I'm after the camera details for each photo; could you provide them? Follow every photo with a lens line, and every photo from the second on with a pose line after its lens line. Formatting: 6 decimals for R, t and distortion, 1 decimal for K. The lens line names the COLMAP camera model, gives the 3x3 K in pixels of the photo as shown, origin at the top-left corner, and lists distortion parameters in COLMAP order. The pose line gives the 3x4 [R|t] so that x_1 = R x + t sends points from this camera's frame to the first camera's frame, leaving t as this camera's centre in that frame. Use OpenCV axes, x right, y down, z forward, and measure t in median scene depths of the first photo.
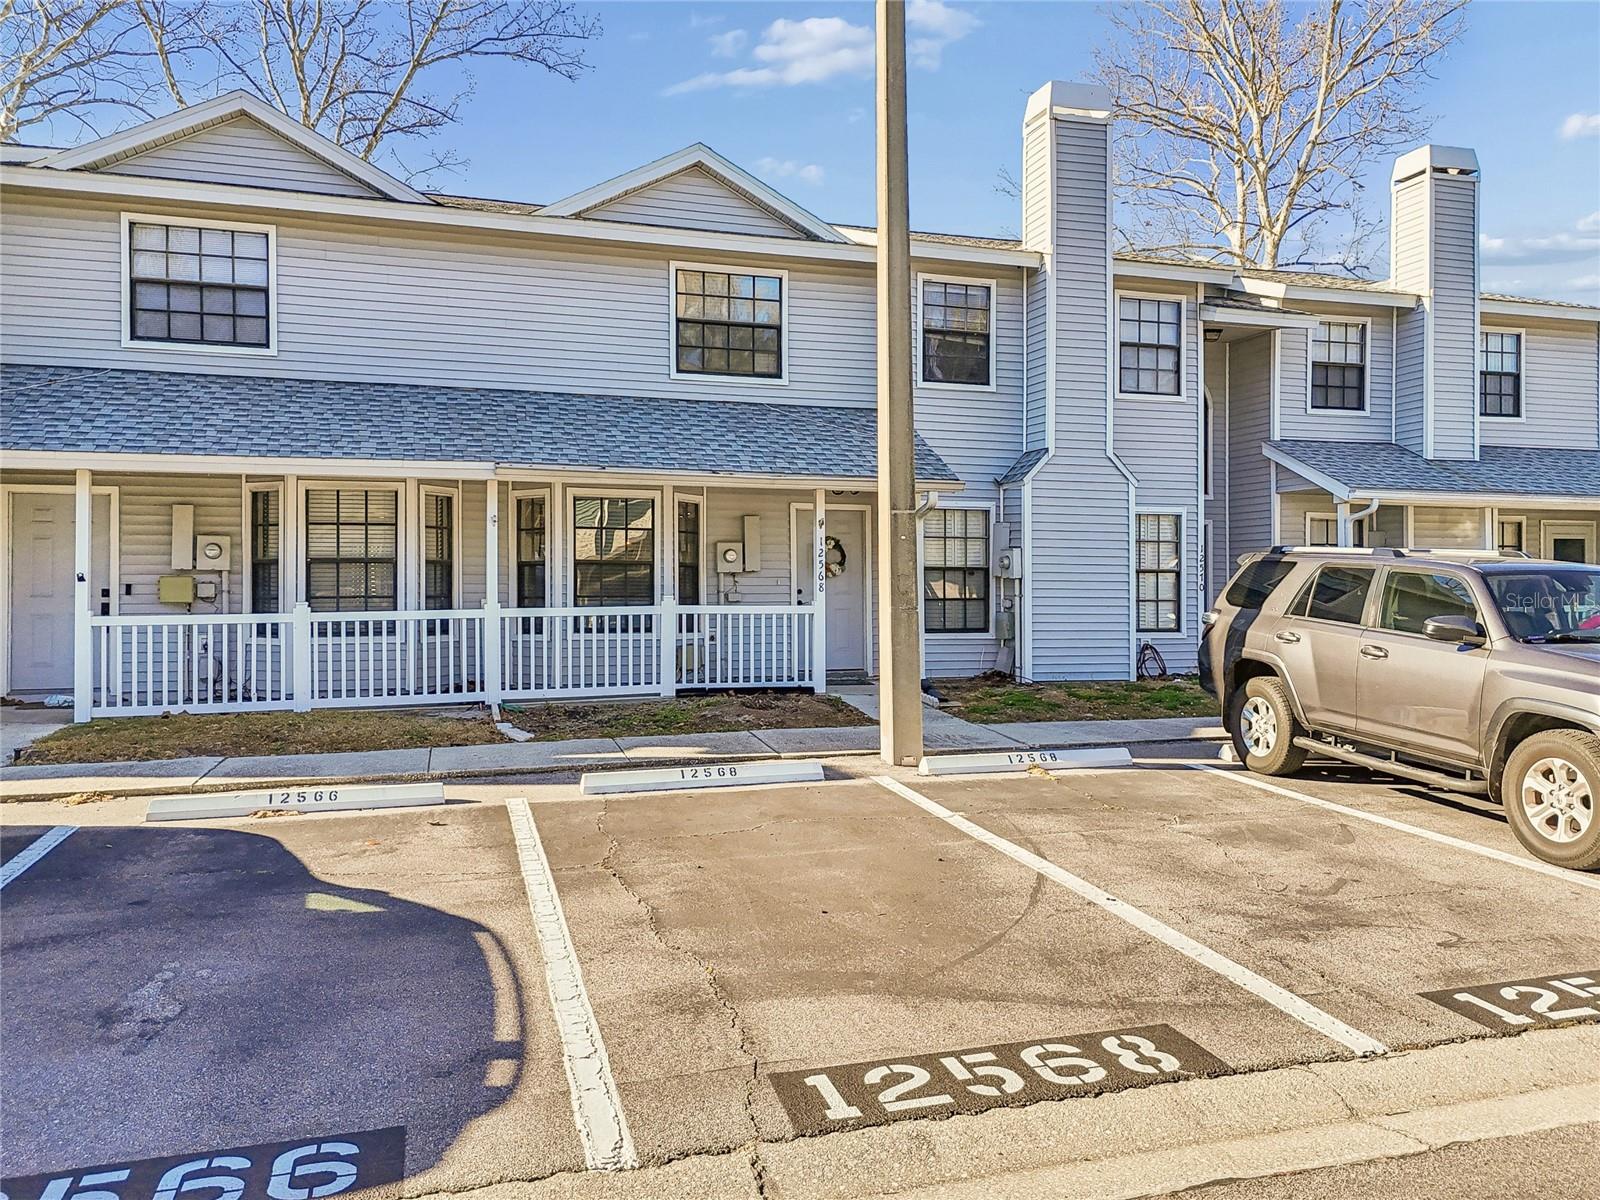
lens RADIAL K [[1192.8, 0, 801.3], [0, 1192.8, 570.5], [0, 0, 1]] dist [0.074944, -0.073393]
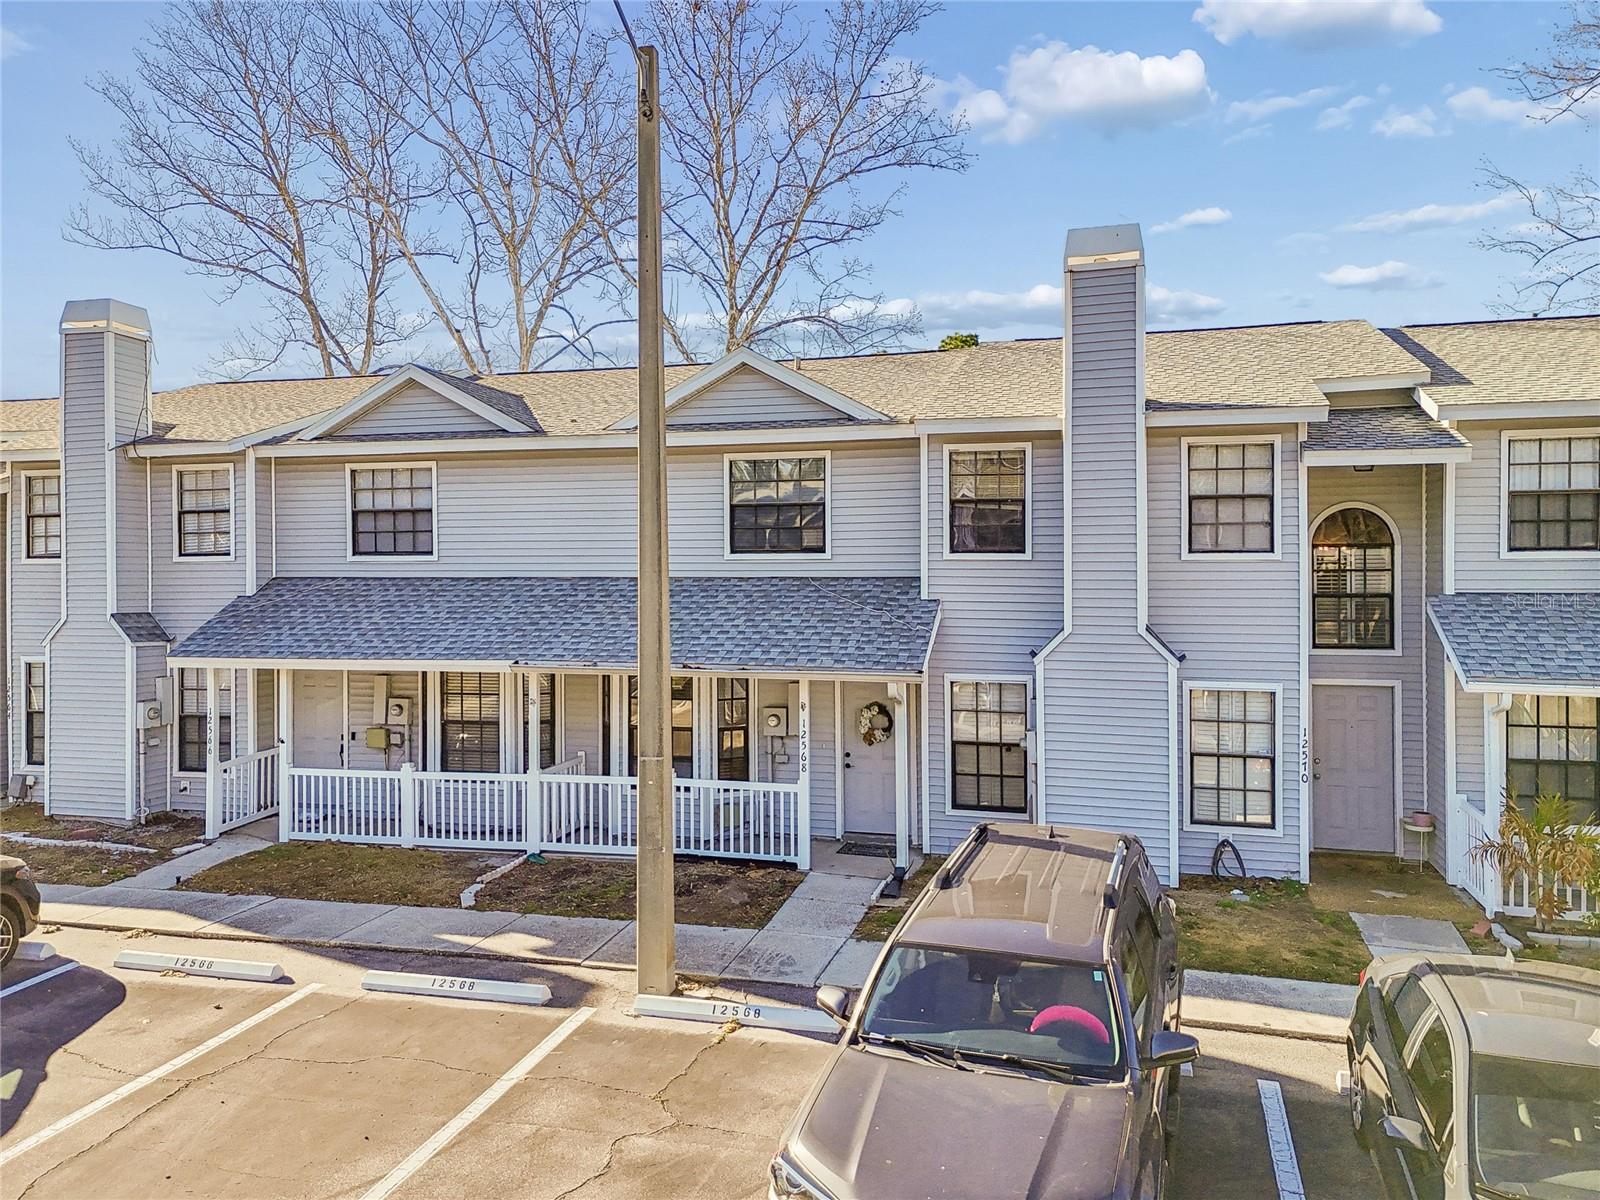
lens RADIAL K [[1192.8, 0, 801.3], [0, 1192.8, 570.5], [0, 0, 1]] dist [0.074944, -0.073393]
pose [[0.840520, -0.003952, -0.541766, 0.536283], [0.011203, 0.999886, 0.010088, -0.156342], [0.541664, -0.014548, 0.840469, 0.105713]]
